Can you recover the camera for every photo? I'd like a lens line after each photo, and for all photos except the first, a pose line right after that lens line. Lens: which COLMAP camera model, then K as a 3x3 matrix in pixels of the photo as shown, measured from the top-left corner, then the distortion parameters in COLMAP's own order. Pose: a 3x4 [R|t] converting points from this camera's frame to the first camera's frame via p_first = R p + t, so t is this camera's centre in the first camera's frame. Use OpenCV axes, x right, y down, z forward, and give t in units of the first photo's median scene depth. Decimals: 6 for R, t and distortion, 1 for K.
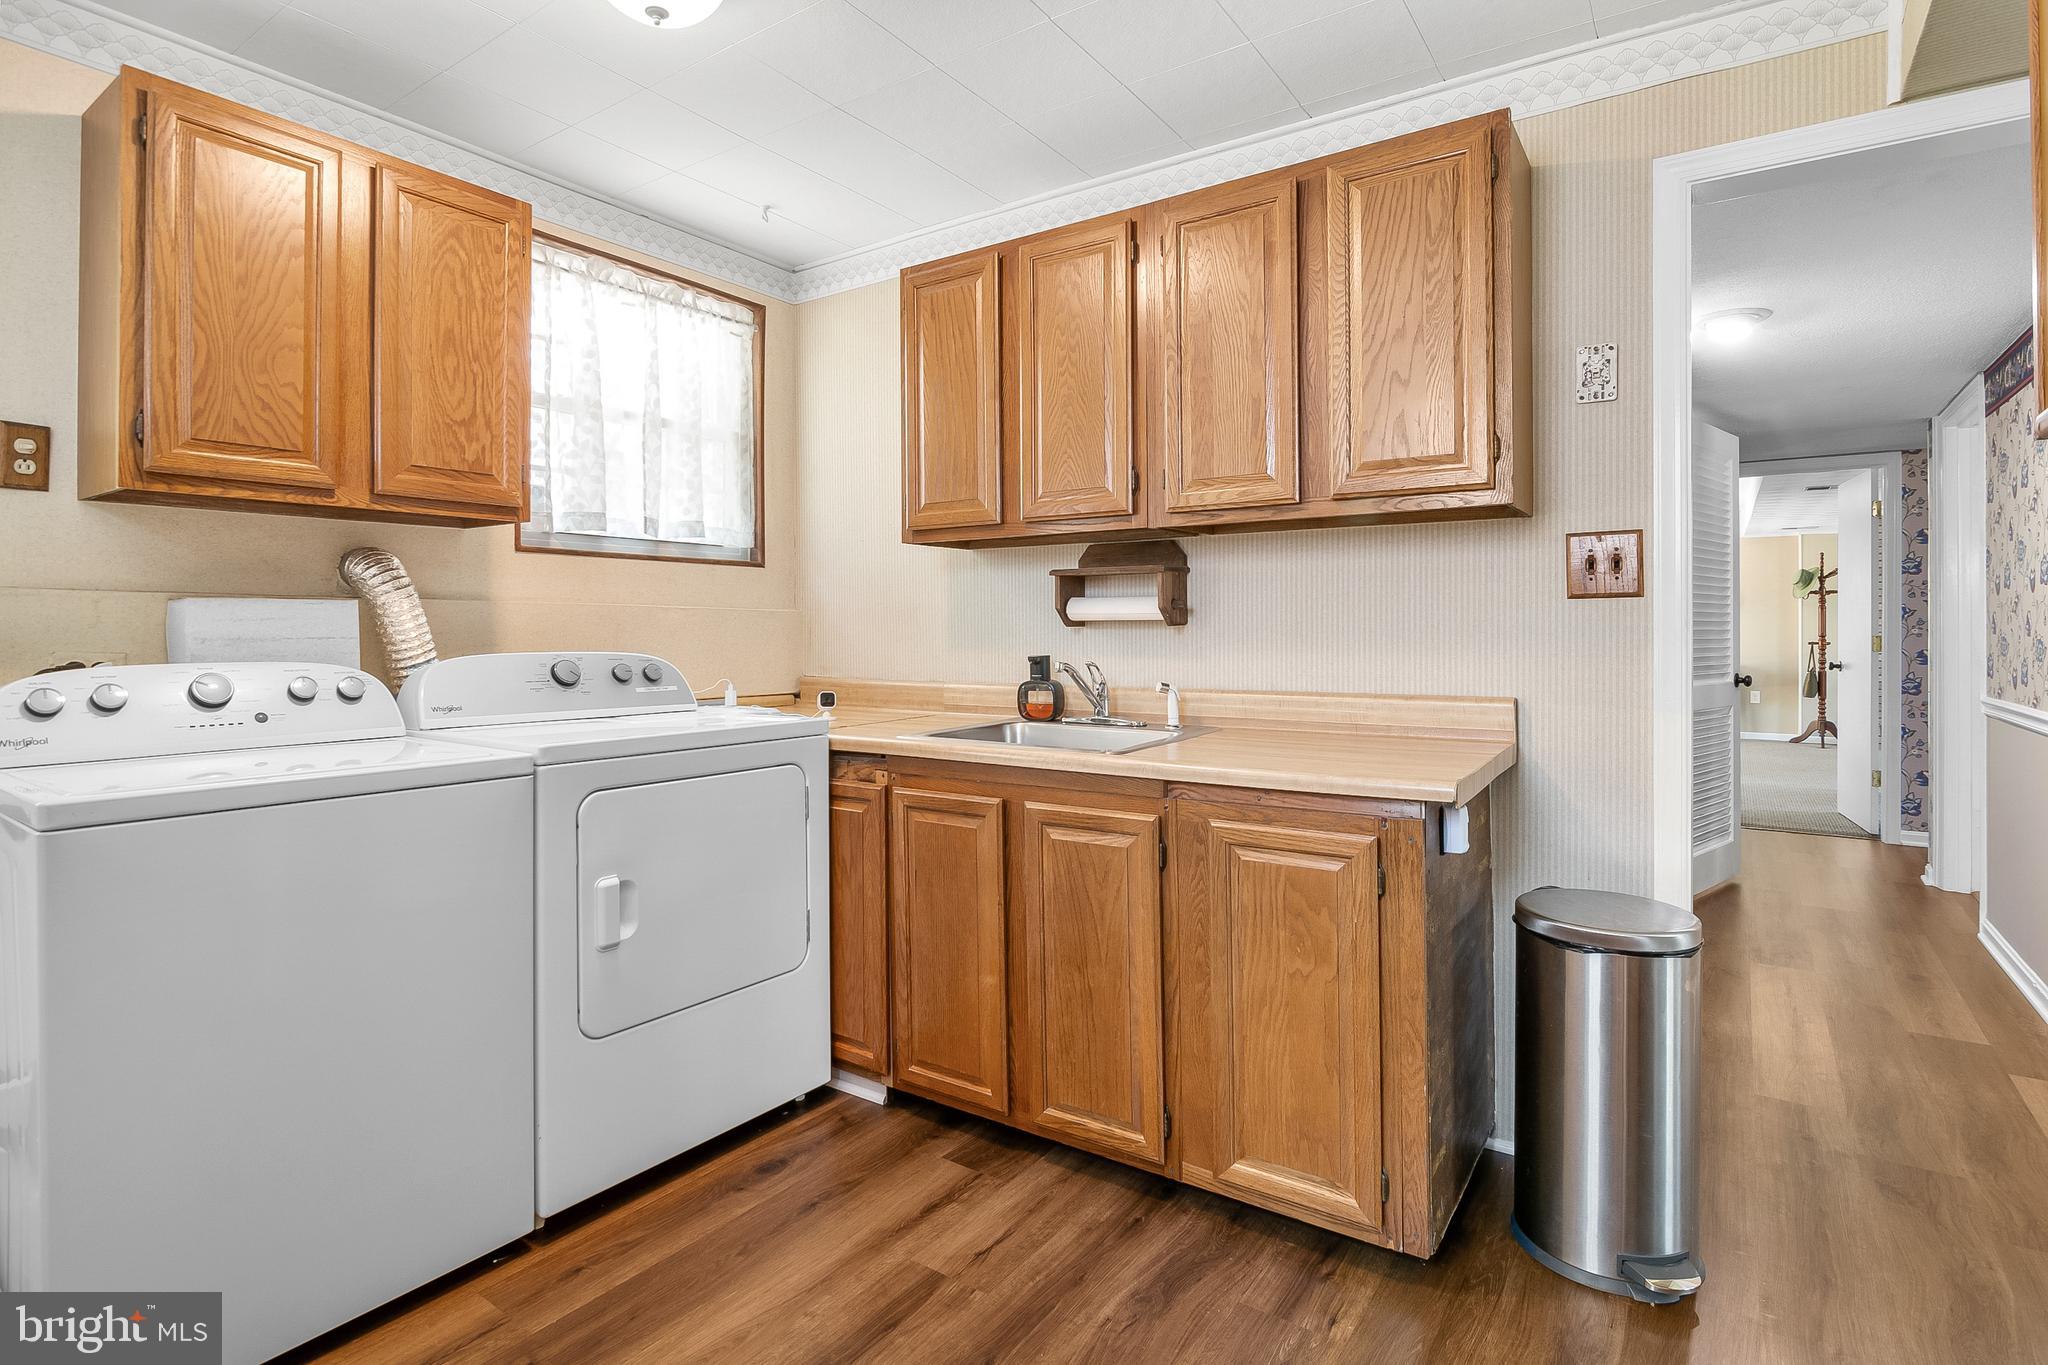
lens RADIAL K [[1032.8, 0, 1023.2], [0, 1032.8, 619.1], [0, 0, 1]] dist [-0.000211, 0.000183]
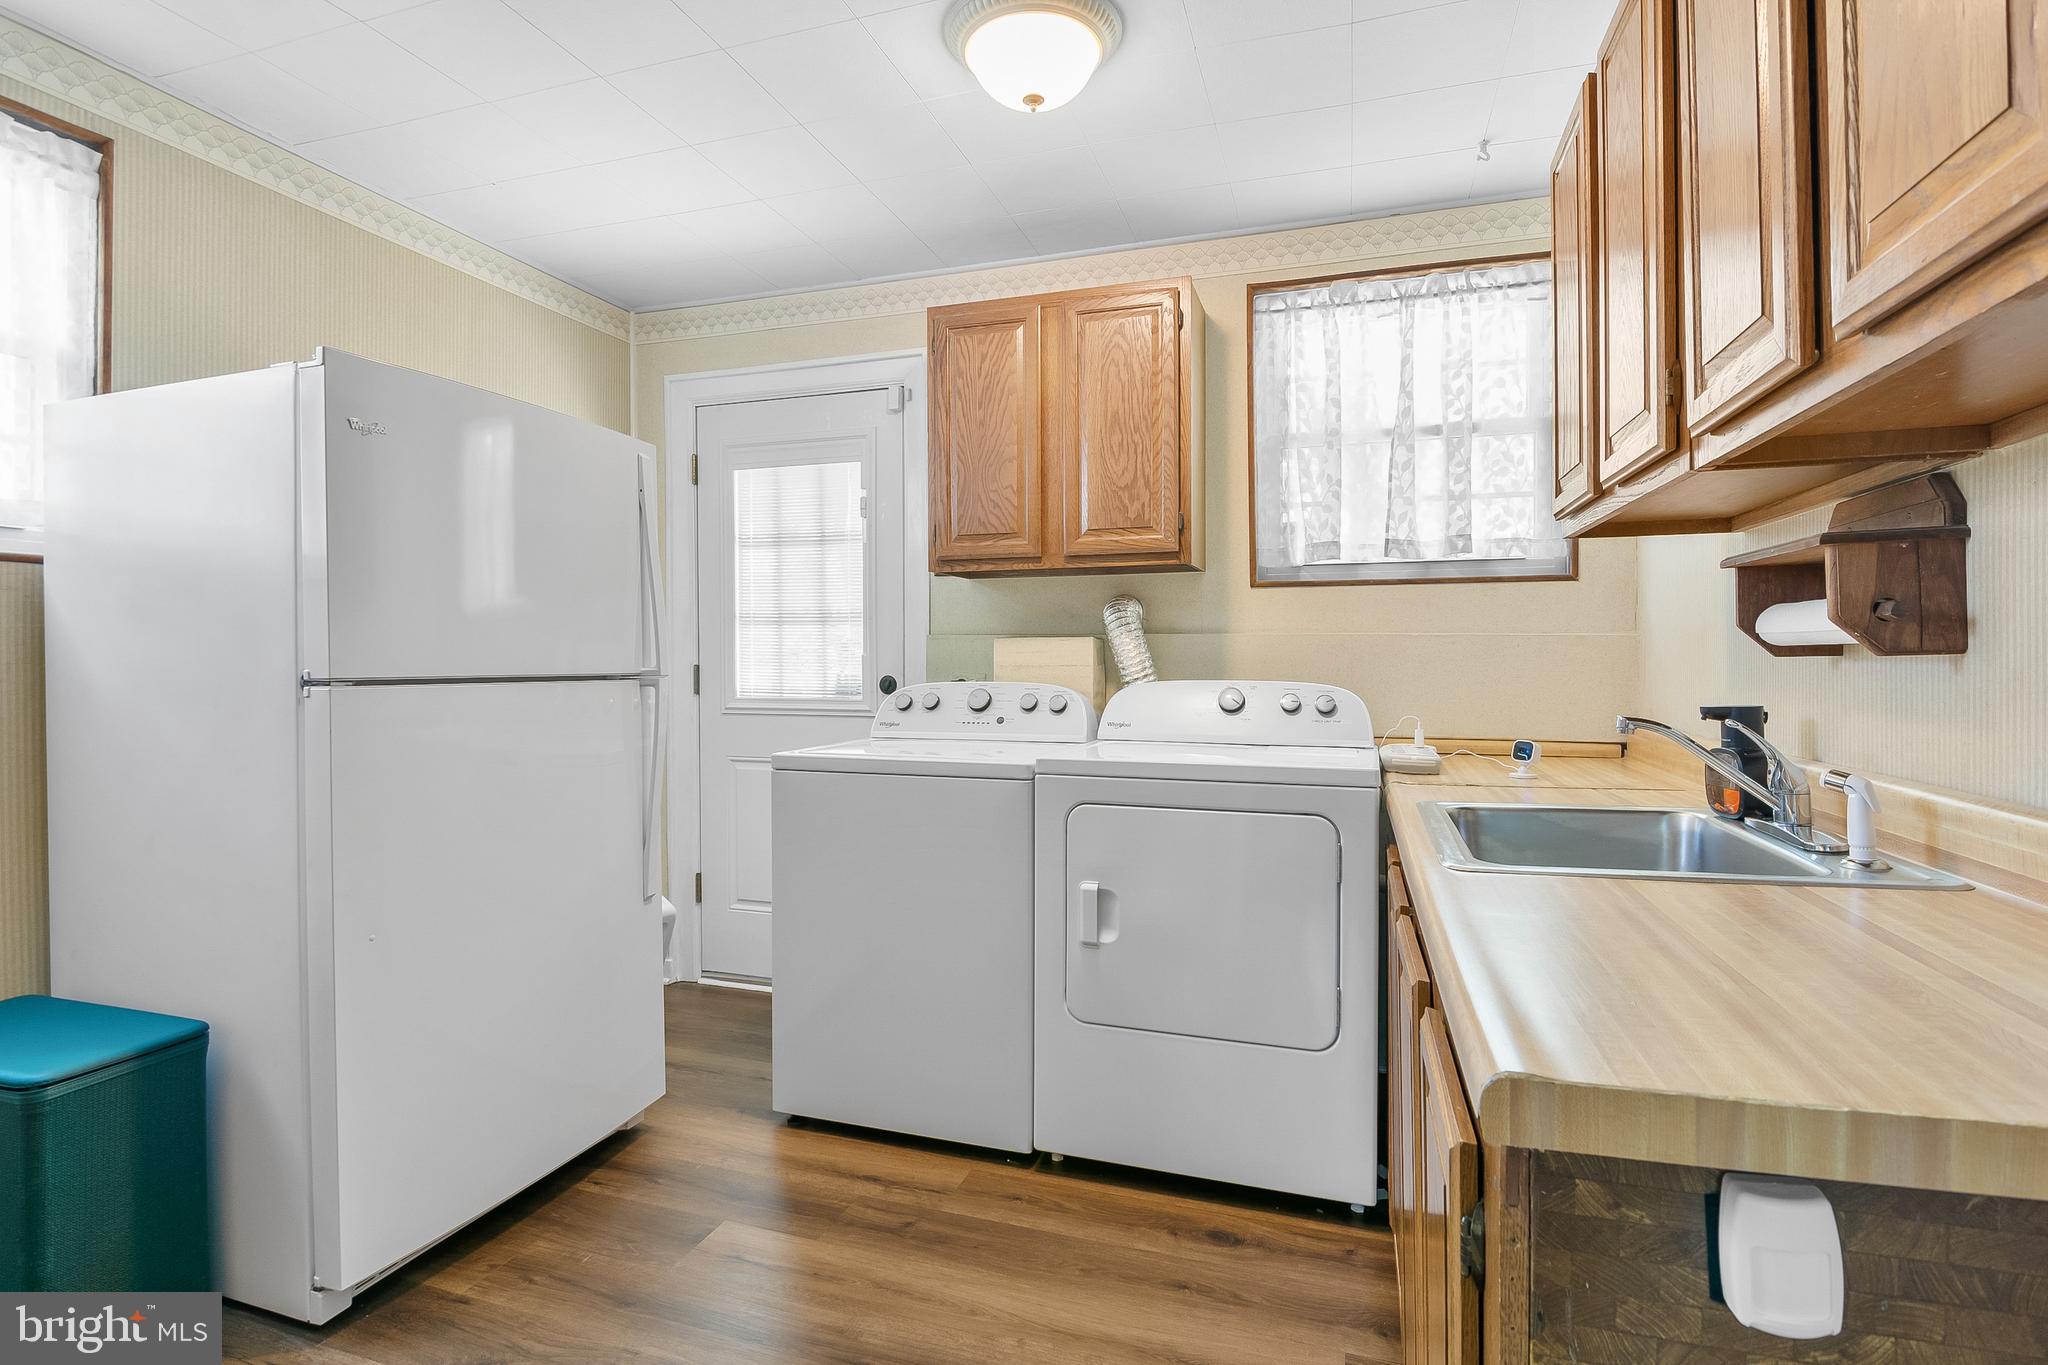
lens RADIAL K [[1016.3, 0, 1018.1], [0, 1016.3, 659.3], [0, 0, 1]] dist [0.001639, -0.000113]
pose [[0.278052, 0.002781, -0.960562, 0.556105], [0.011794, 0.999911, 0.006309, 0.000919], [0.960494, -0.013083, 0.277994, 0.547089]]
